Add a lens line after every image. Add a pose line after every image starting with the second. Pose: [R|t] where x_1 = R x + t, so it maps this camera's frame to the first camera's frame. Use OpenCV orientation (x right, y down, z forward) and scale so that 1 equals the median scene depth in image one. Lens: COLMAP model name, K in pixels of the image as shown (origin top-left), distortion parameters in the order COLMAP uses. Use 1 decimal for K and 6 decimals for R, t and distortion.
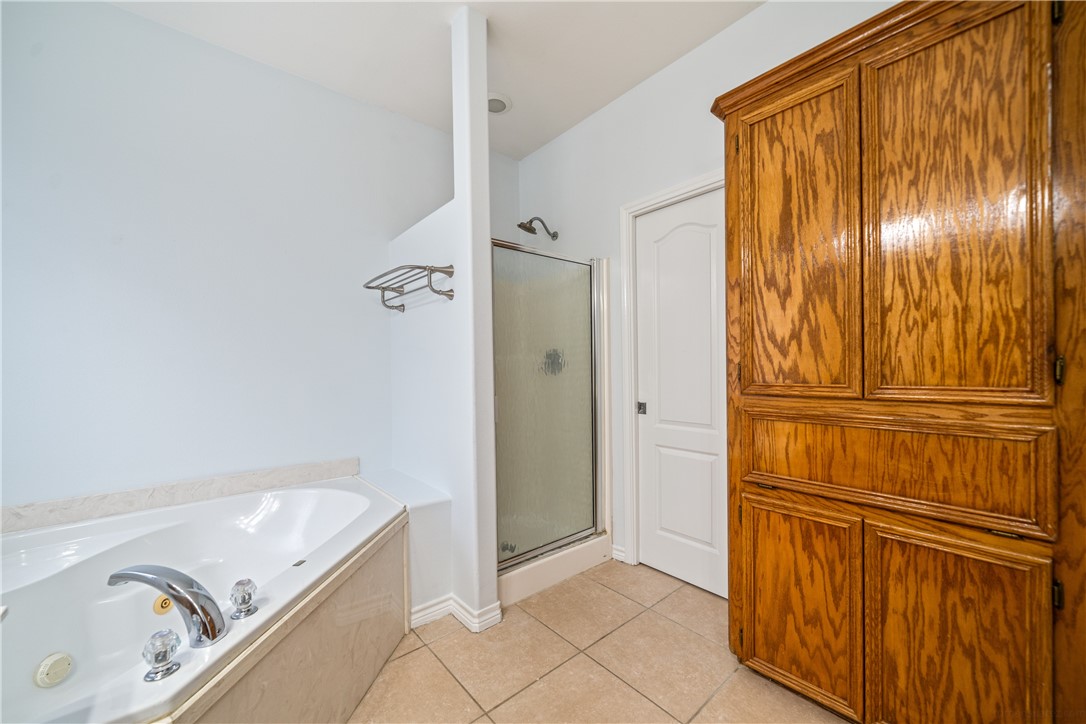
lens RADIAL K [[413.6, 0, 540.3], [0, 413.6, 371.1], [0, 0, 1]] dist [-0.003241, 0.000845]
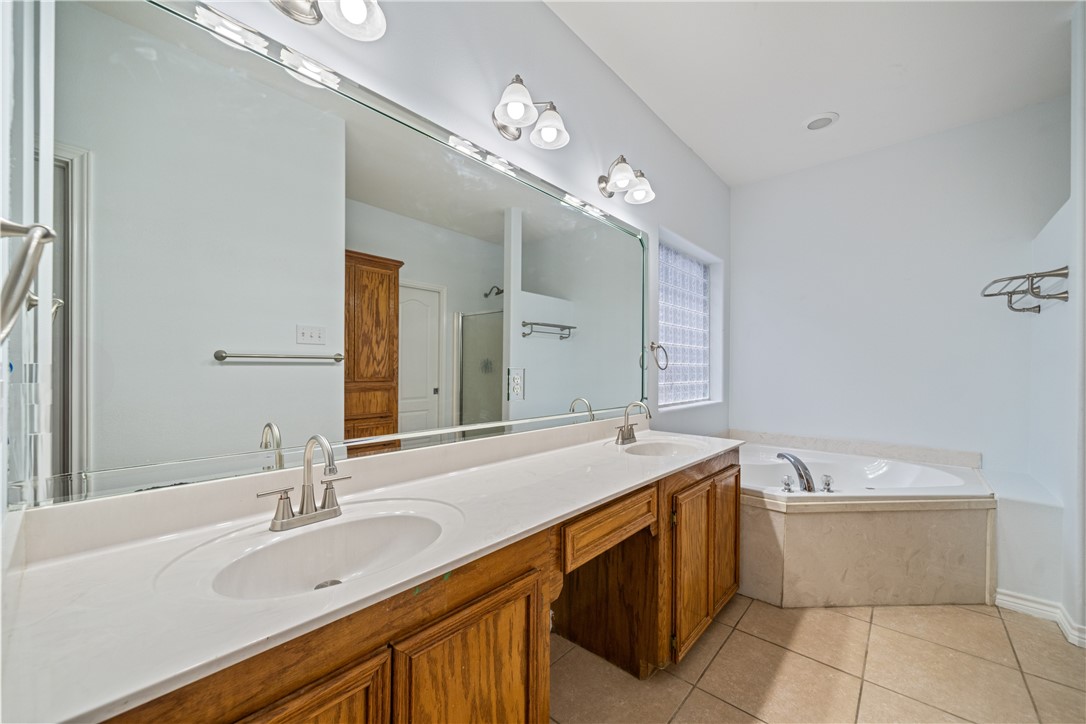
lens RADIAL K [[413.6, 0, 542.8], [0, 413.6, 368.0], [0, 0, 1]] dist [-0.003241, 0.000845]
pose [[0.140654, 0.012225, -0.989983, 0.598790], [-0.016621, 0.999812, 0.009985, -0.005631], [0.989919, 0.015050, 0.140831, -0.368409]]
